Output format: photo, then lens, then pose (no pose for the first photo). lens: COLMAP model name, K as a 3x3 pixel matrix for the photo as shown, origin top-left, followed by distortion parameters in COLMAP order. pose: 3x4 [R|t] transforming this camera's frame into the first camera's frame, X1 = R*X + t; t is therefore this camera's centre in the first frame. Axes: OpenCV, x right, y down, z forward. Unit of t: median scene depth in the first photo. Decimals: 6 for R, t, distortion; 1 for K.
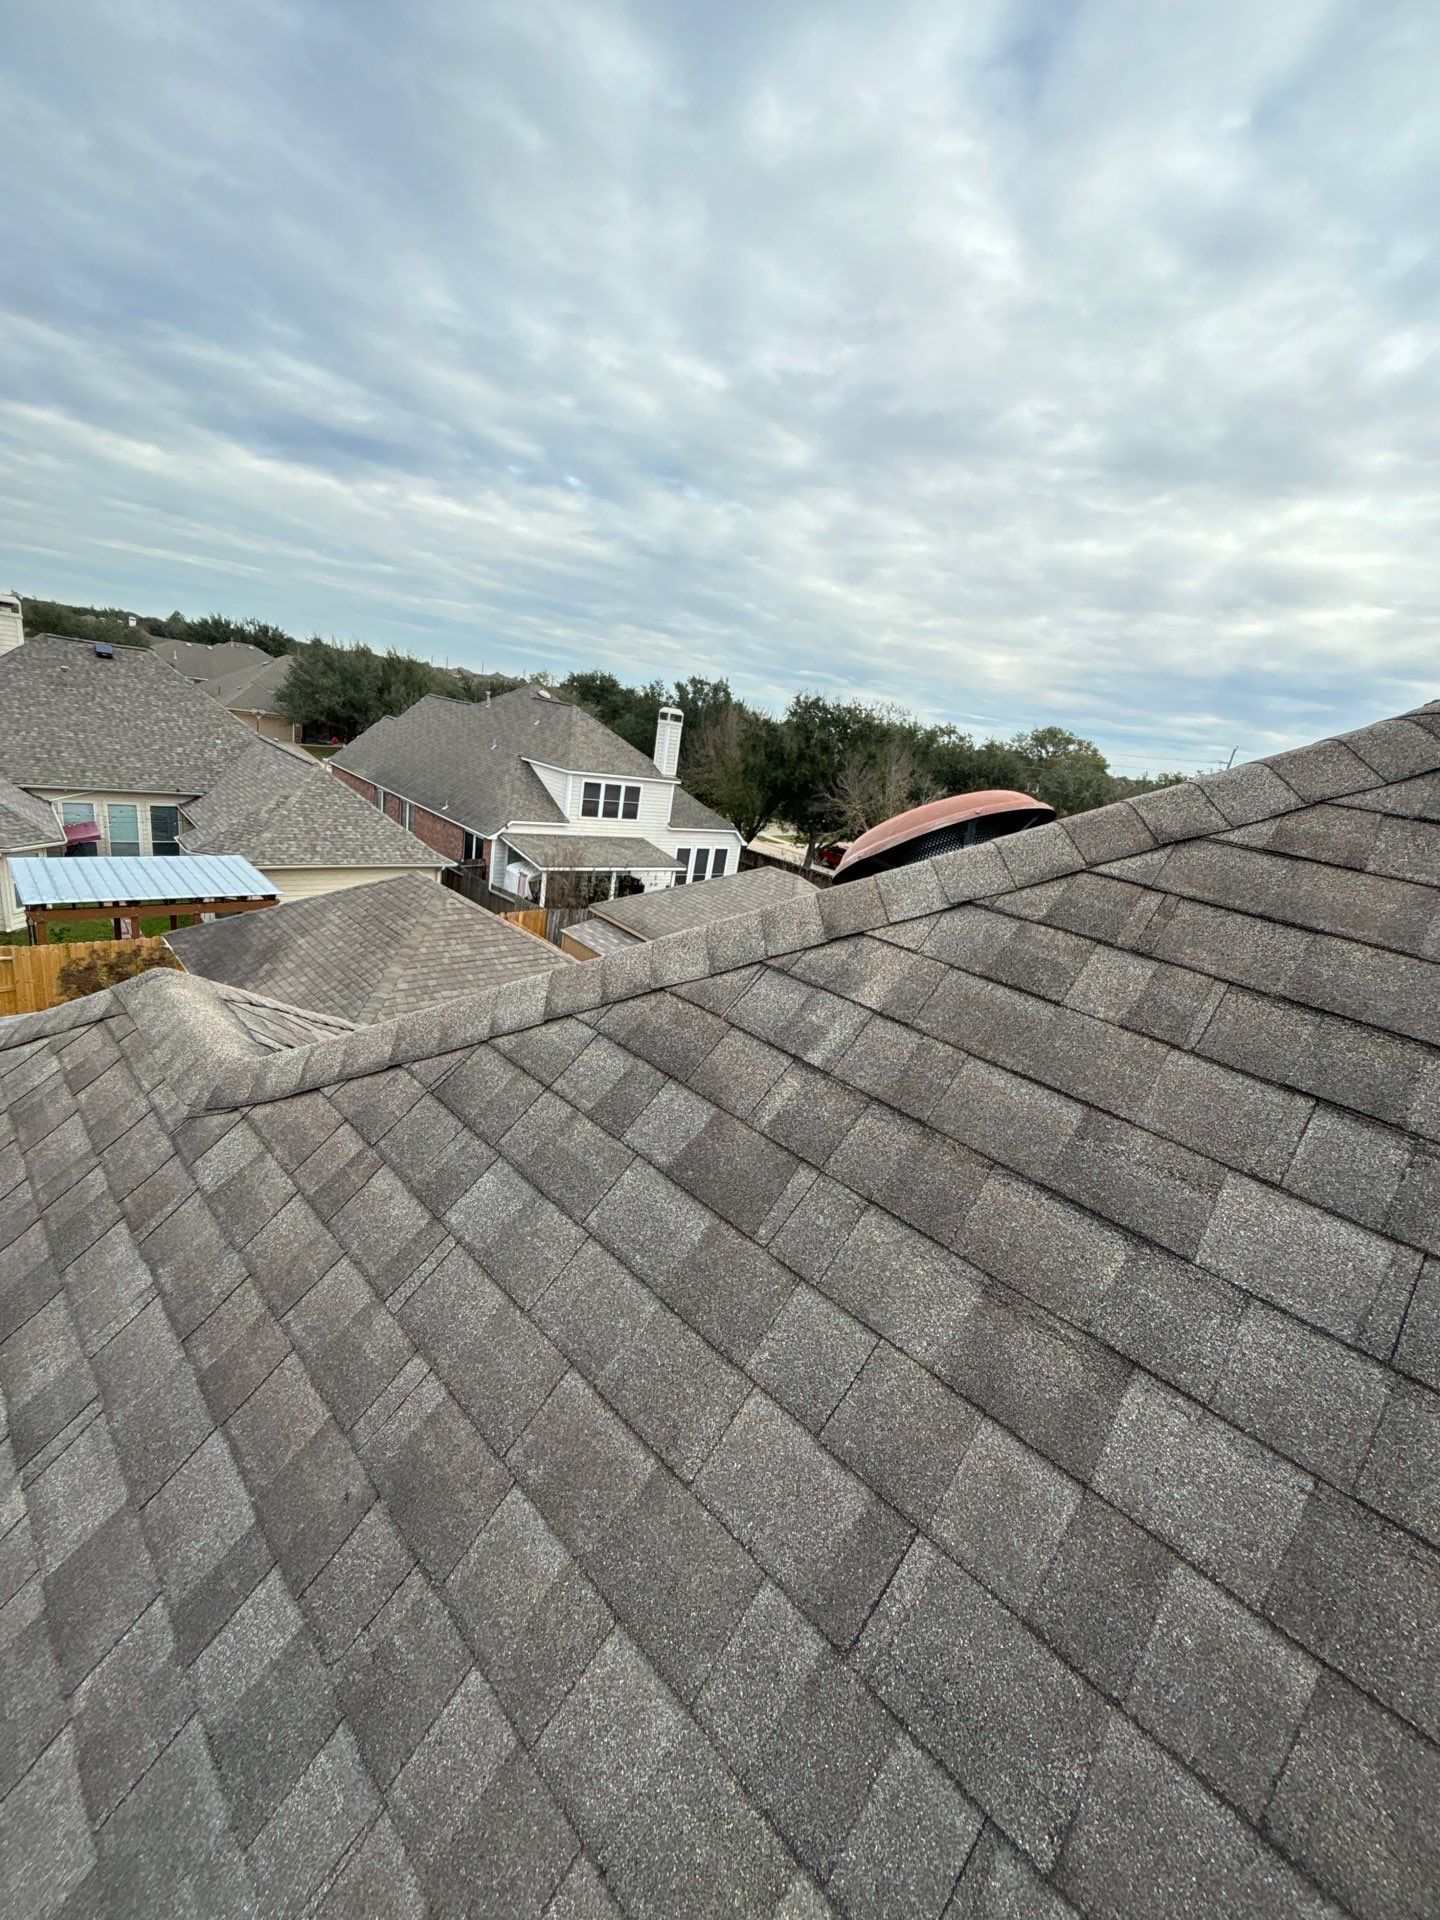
lens RADIAL K [[765.7, 0, 717.6], [0, 765.7, 968.0], [0, 0, 1]] dist [-0.000242, 0.000274]
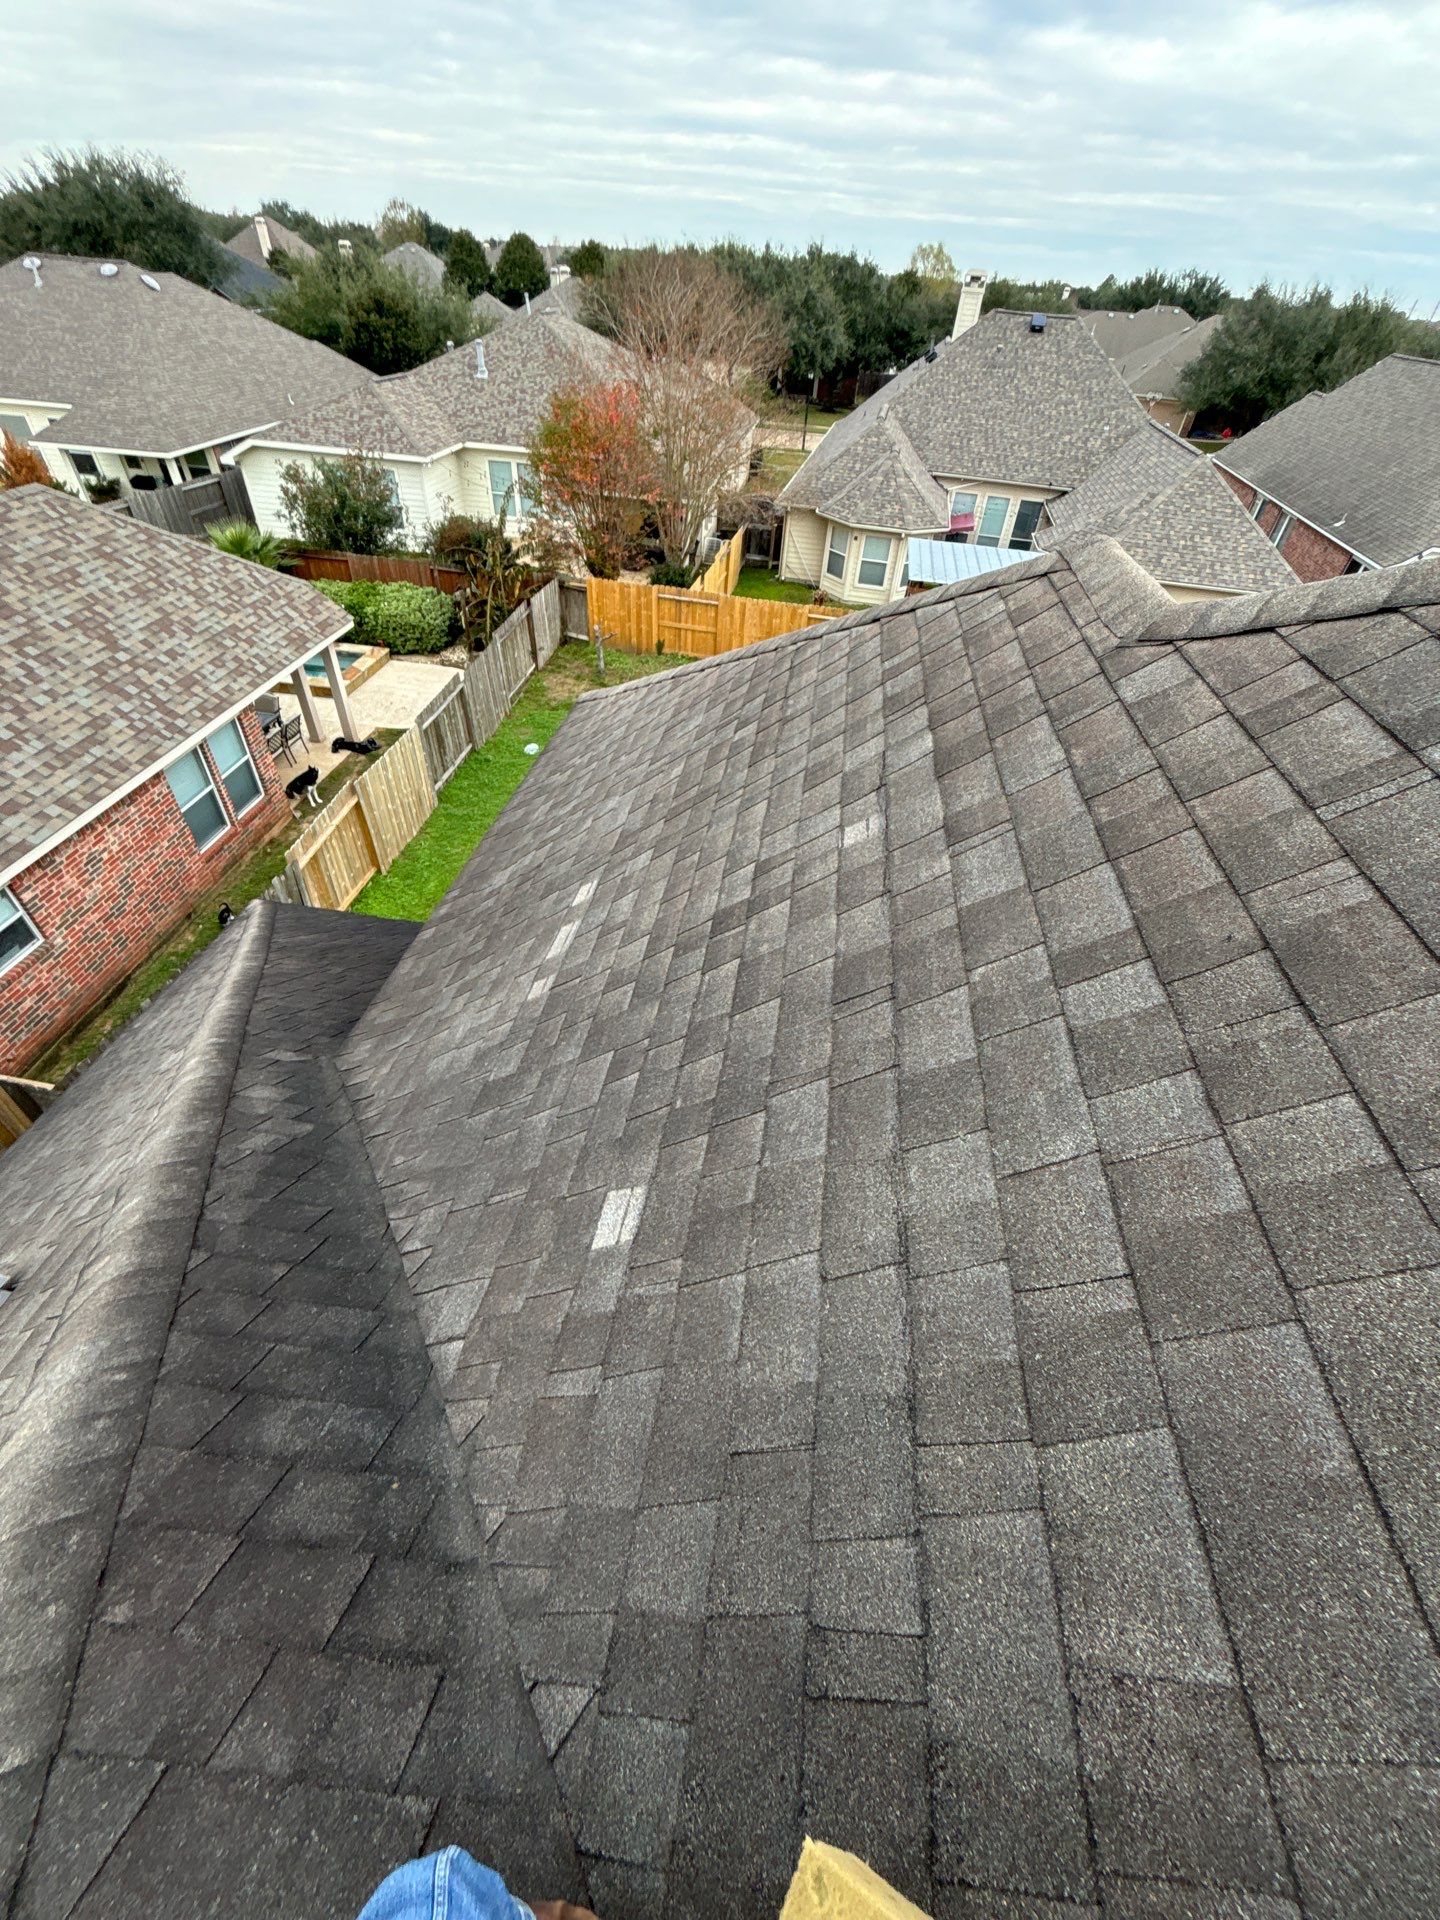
lens RADIAL K [[765.7, 0, 717.6], [0, 765.7, 968.0], [0, 0, 1]] dist [-0.000242, 0.000274]
pose [[0.589935, 0.444919, -0.673813, -0.104716], [-0.217524, 0.891214, 0.398022, 0.279618], [0.777599, -0.088237, 0.622538, -0.121613]]
